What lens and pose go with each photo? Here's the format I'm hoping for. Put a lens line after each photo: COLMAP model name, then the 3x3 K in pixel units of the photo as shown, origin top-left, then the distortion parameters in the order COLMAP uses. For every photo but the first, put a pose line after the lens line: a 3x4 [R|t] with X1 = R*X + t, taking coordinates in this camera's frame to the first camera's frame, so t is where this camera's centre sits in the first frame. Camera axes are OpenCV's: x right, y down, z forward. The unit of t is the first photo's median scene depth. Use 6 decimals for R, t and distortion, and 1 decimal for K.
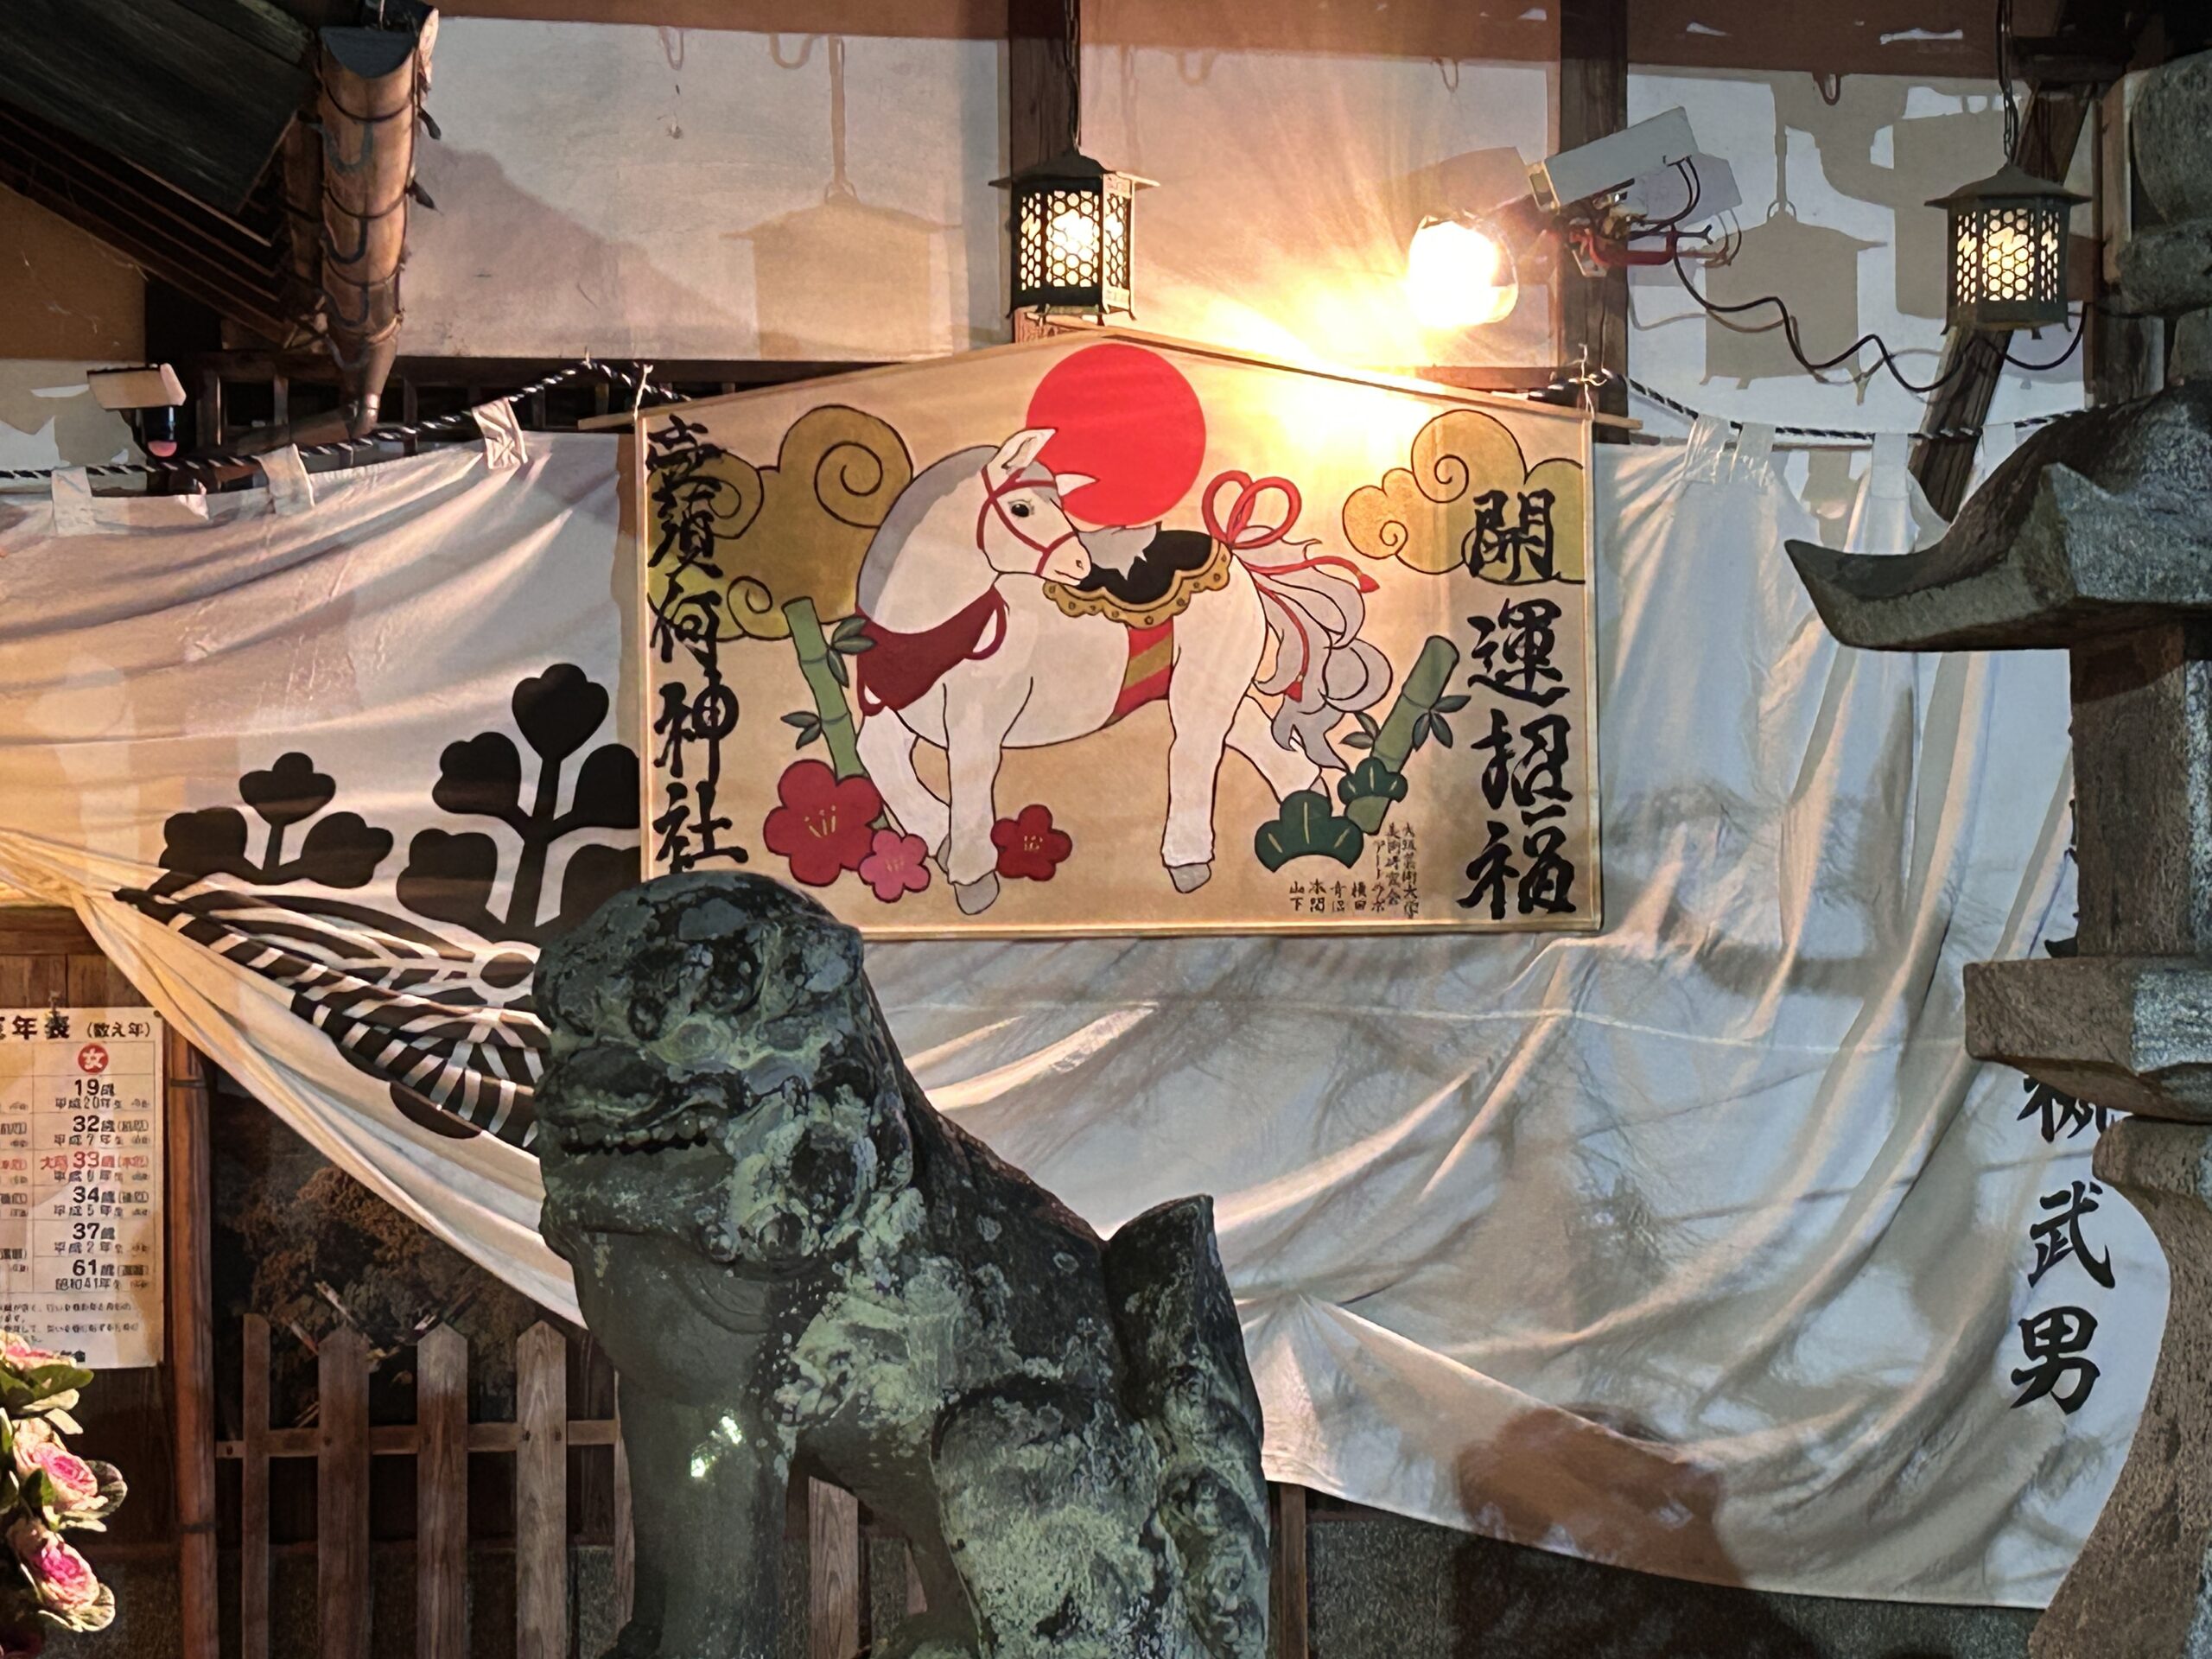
lens RADIAL K [[4864.4, 0, 1054.1], [0, 4864.4, 876.6], [0, 0, 1]] dist [0.224364, -0.448331]
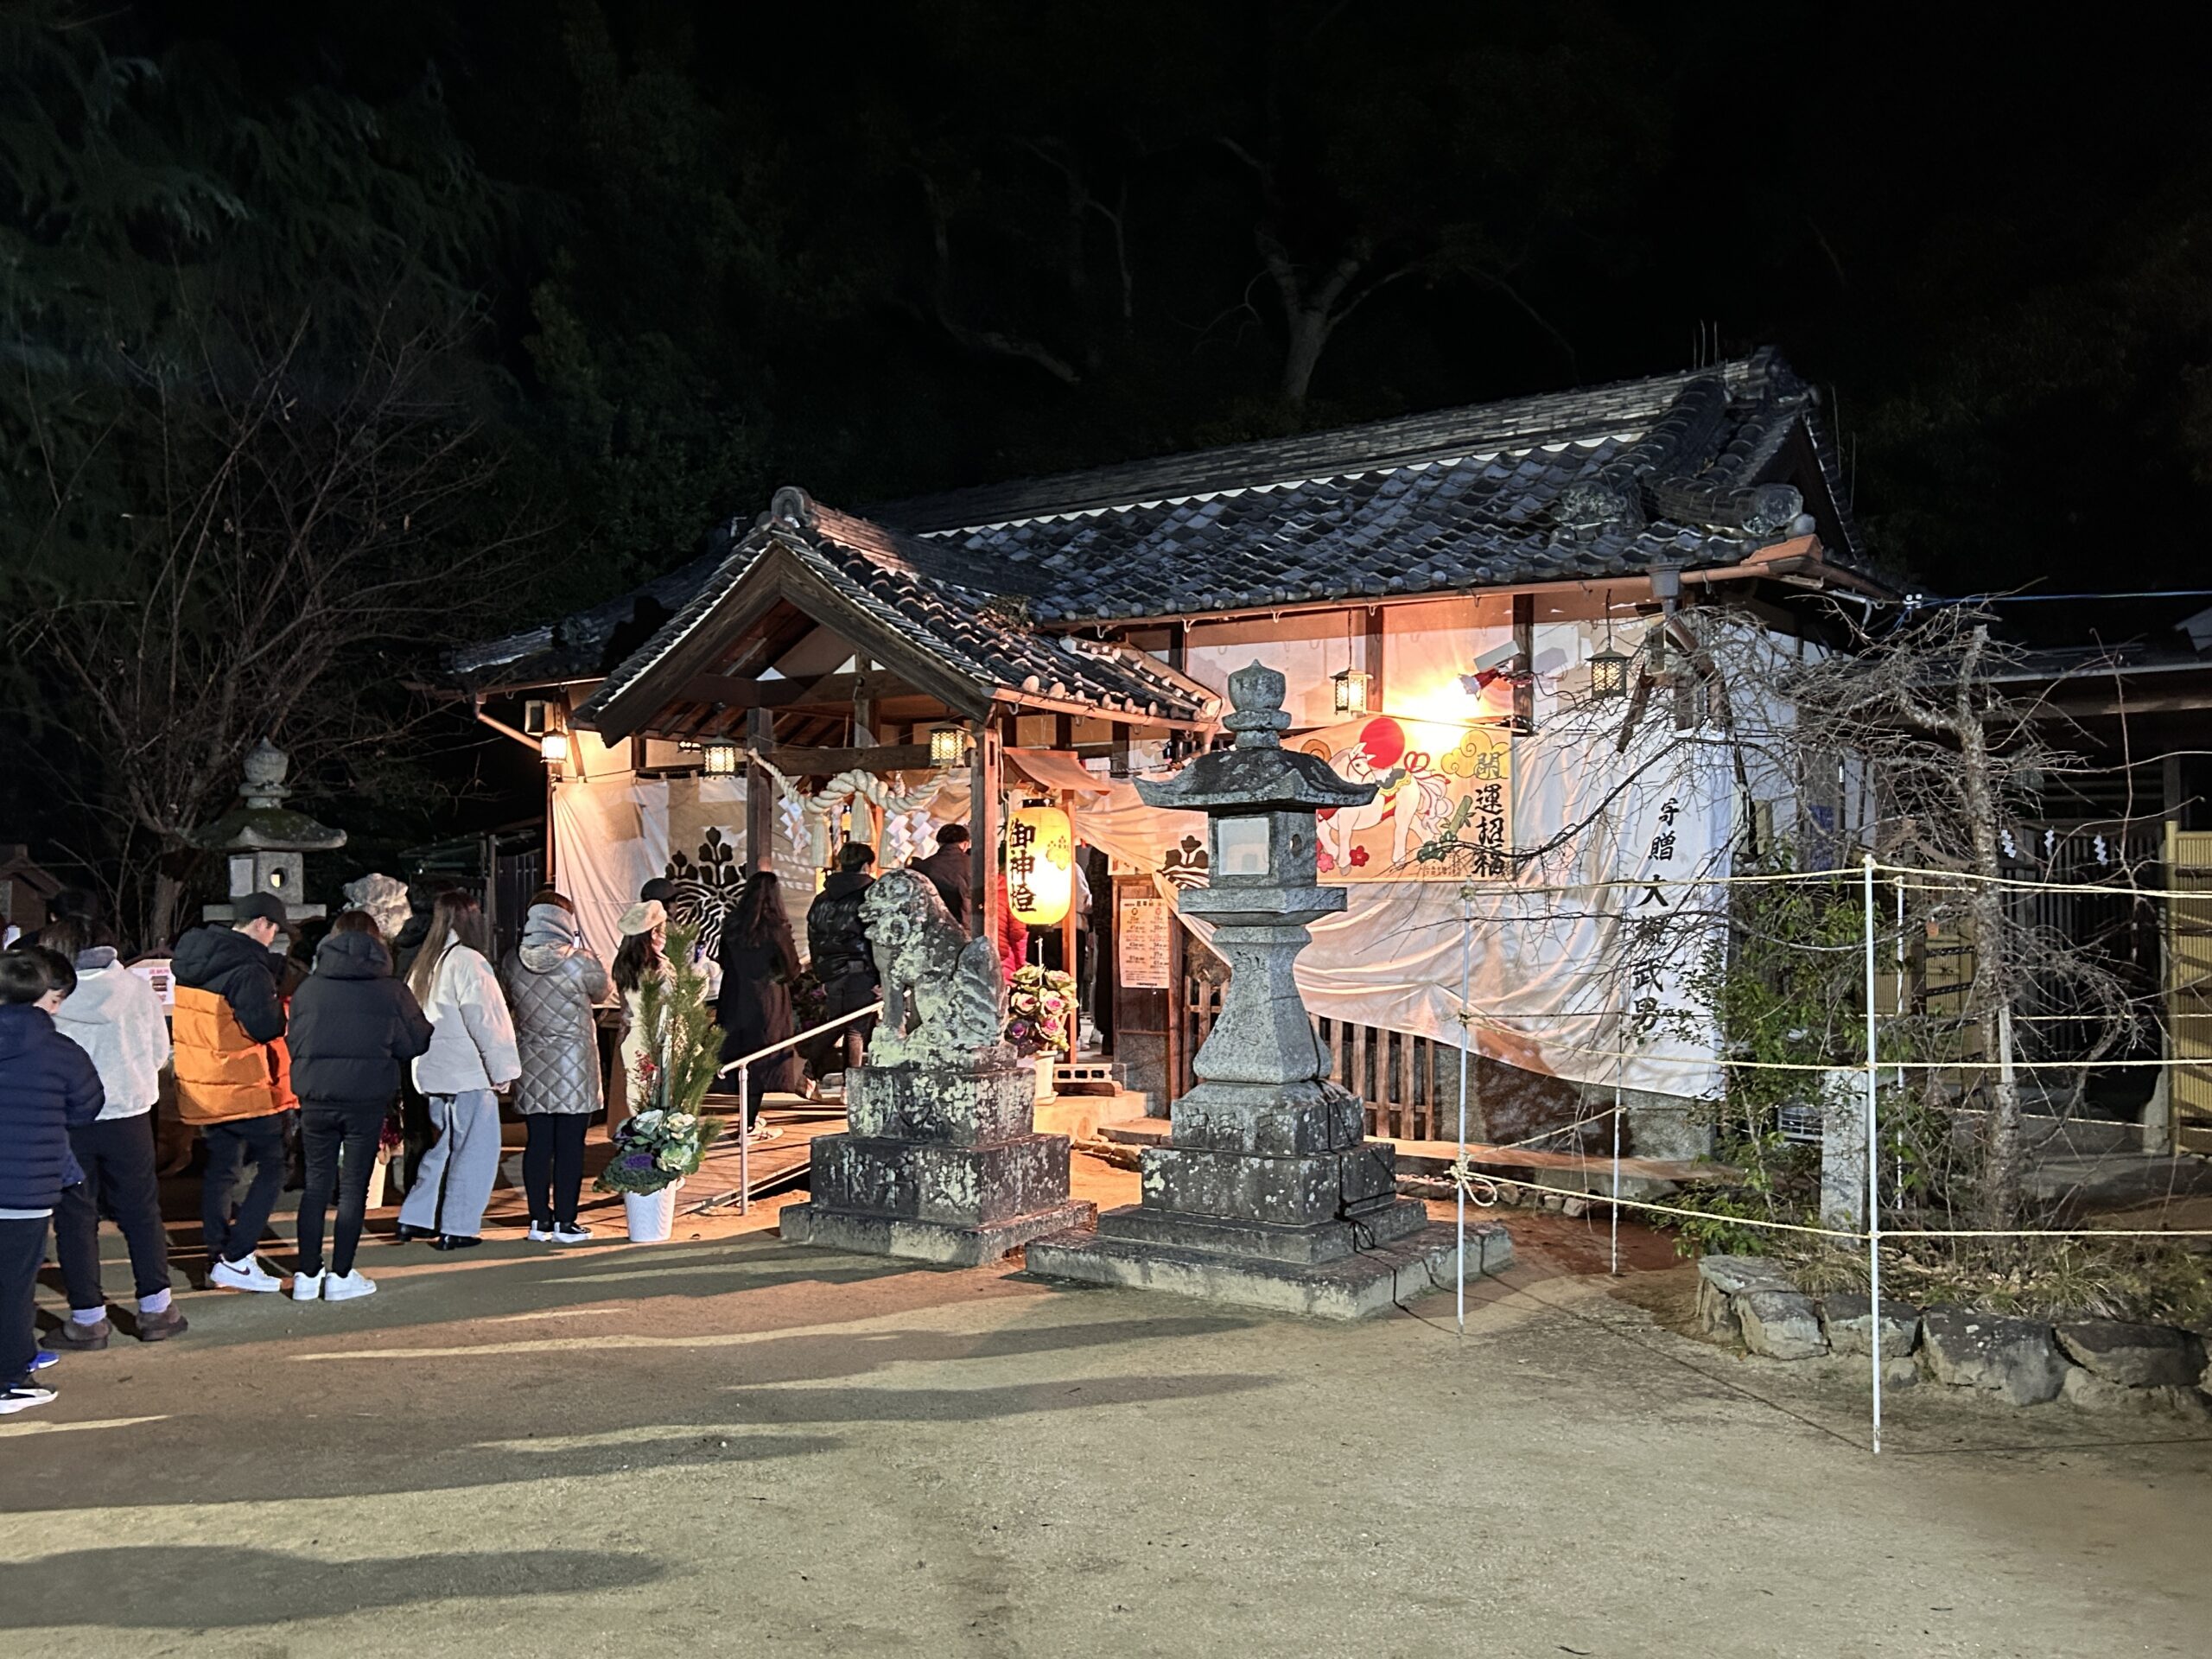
lens RADIAL K [[1926.4, 0, 1106.0], [0, 1926.4, 829.5], [0, 0, 1]] dist [0.133225, -0.267525]
pose [[0.729516, -0.017983, -0.683727, 0.845628], [0.007895, 0.999809, -0.017873, -0.002665], [0.683918, 0.007641, 0.729519, -0.181750]]
